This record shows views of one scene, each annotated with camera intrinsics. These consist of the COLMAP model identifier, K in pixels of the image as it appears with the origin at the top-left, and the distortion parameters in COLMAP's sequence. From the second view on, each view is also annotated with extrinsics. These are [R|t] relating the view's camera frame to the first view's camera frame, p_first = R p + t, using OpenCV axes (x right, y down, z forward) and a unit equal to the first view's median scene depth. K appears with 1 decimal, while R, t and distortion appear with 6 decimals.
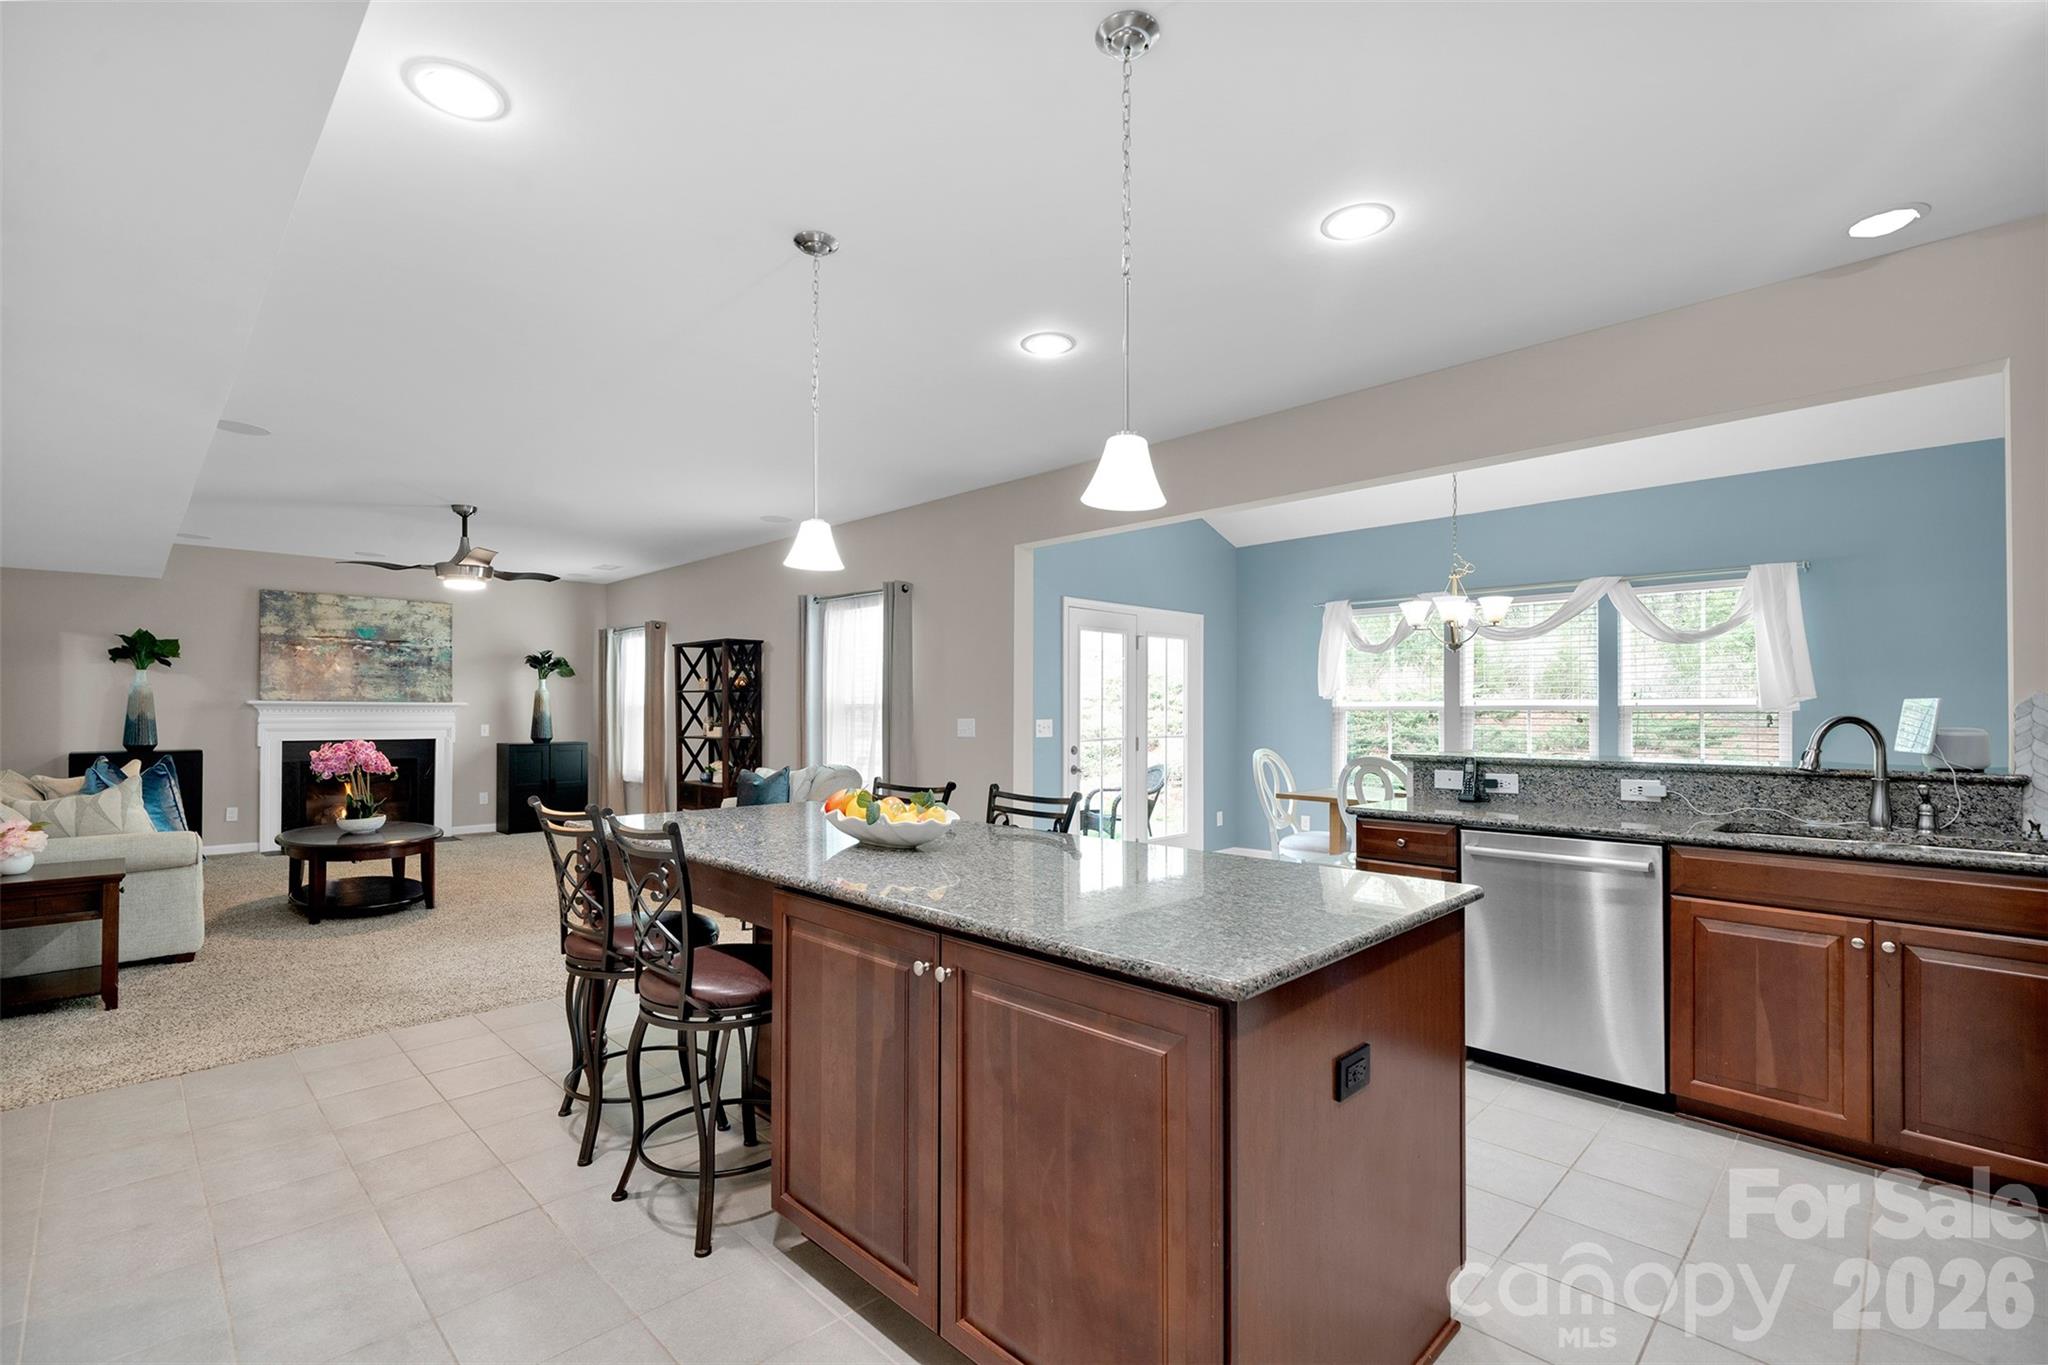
lens RADIAL K [[905.1, 0, 1019.1], [0, 905.1, 699.8], [0, 0, 1]] dist [-0.001084, -0.000384]
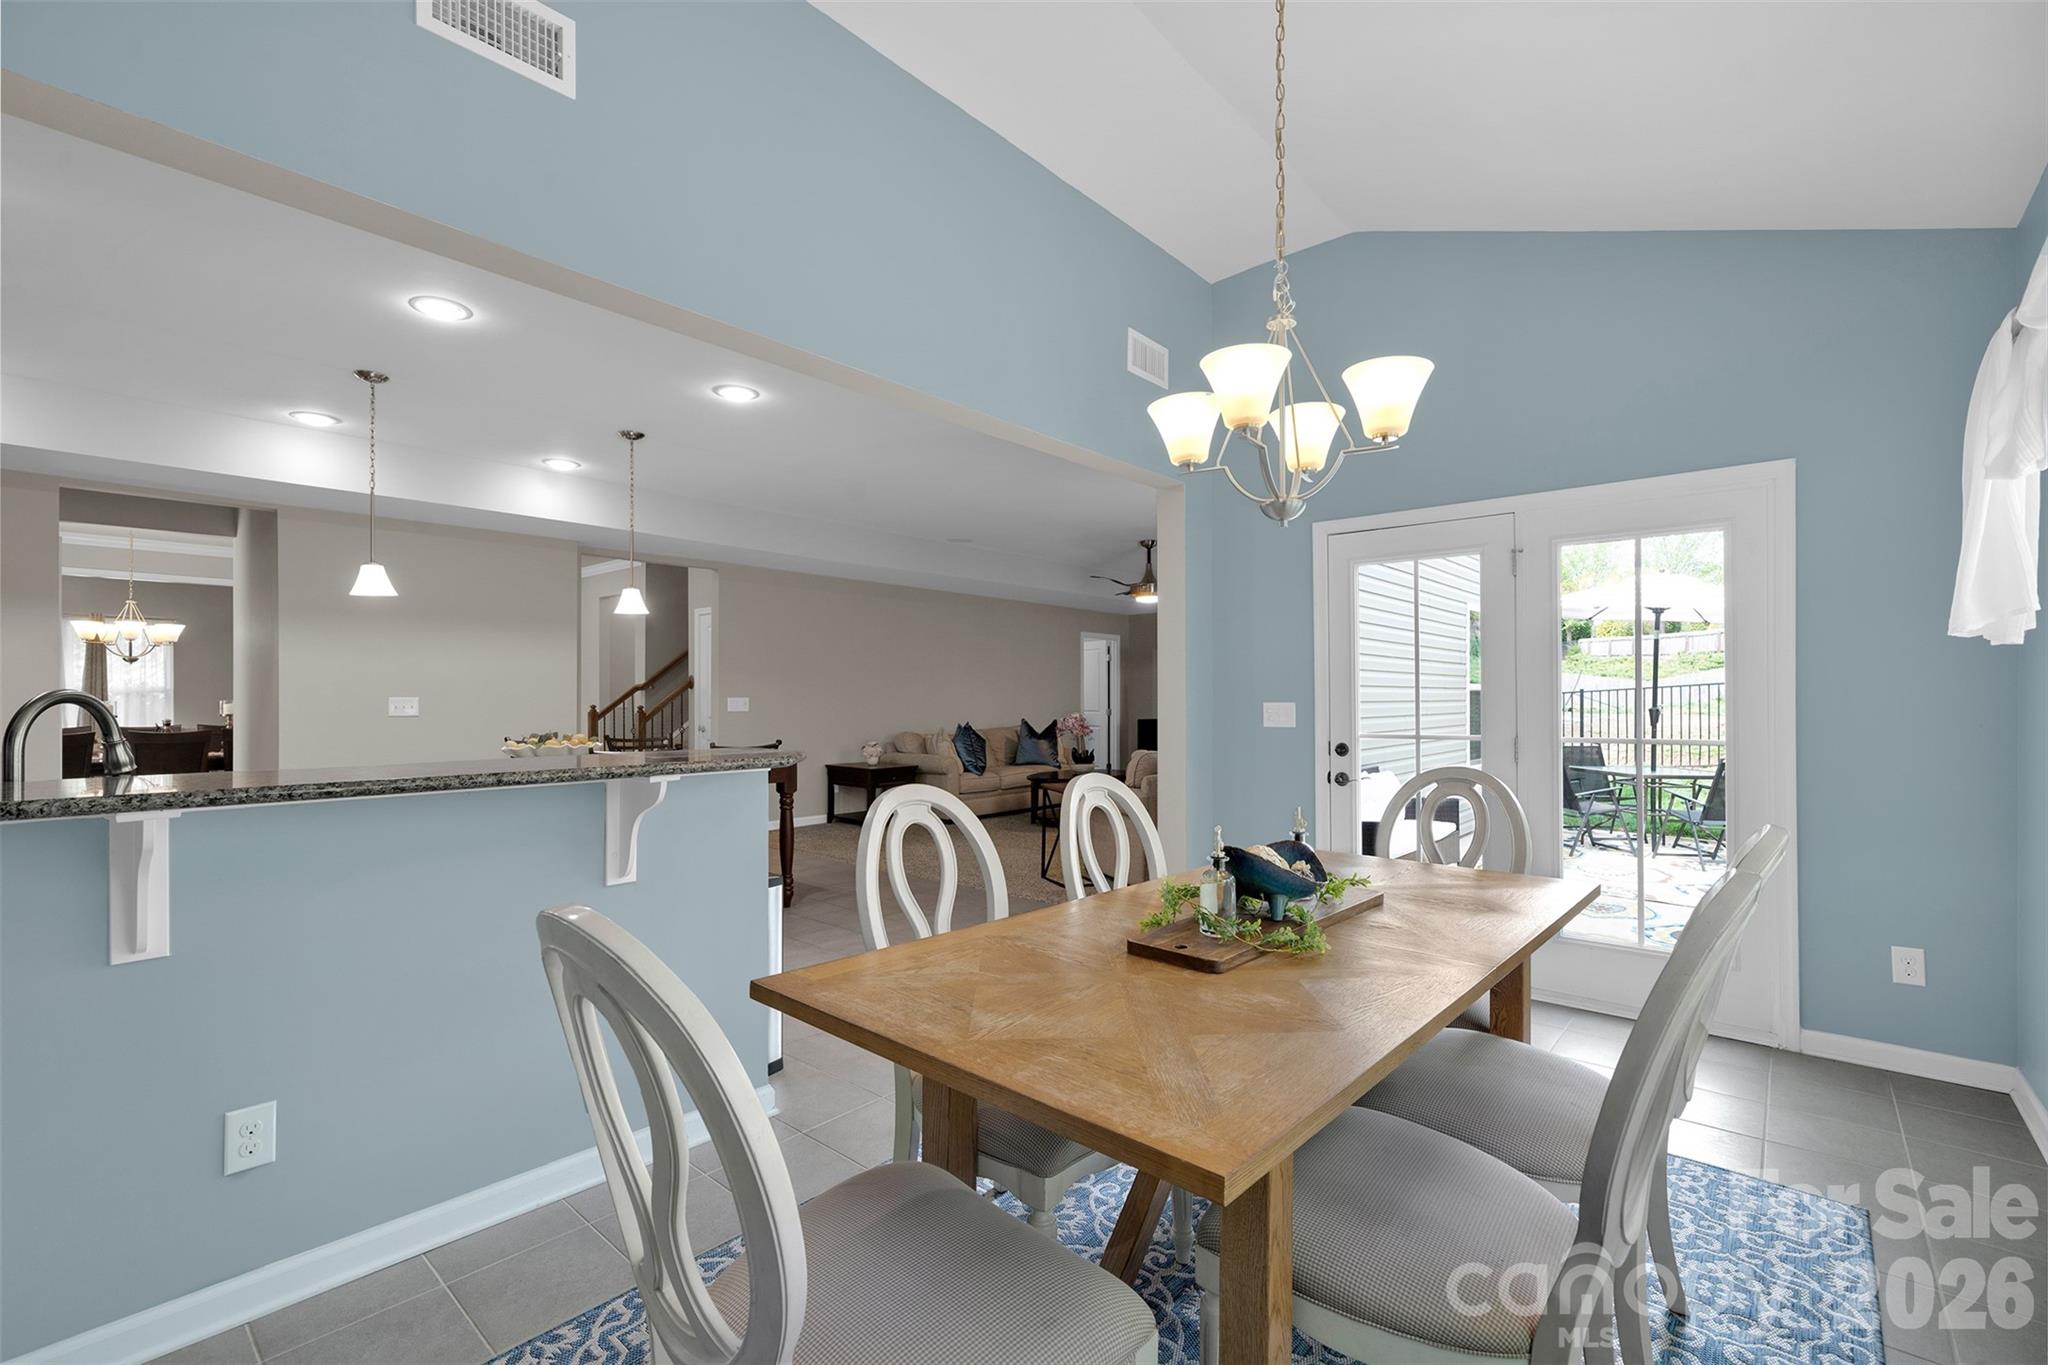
lens RADIAL K [[905.1, 0, 1019.1], [0, 905.1, 699.8], [0, 0, 1]] dist [-0.001084, -0.000384]
pose [[0.062773, 0.002962, -0.998023, 0.705113], [0.014375, 0.999889, 0.003872, 0.013615], [0.997924, -0.014590, 0.062724, 0.722225]]
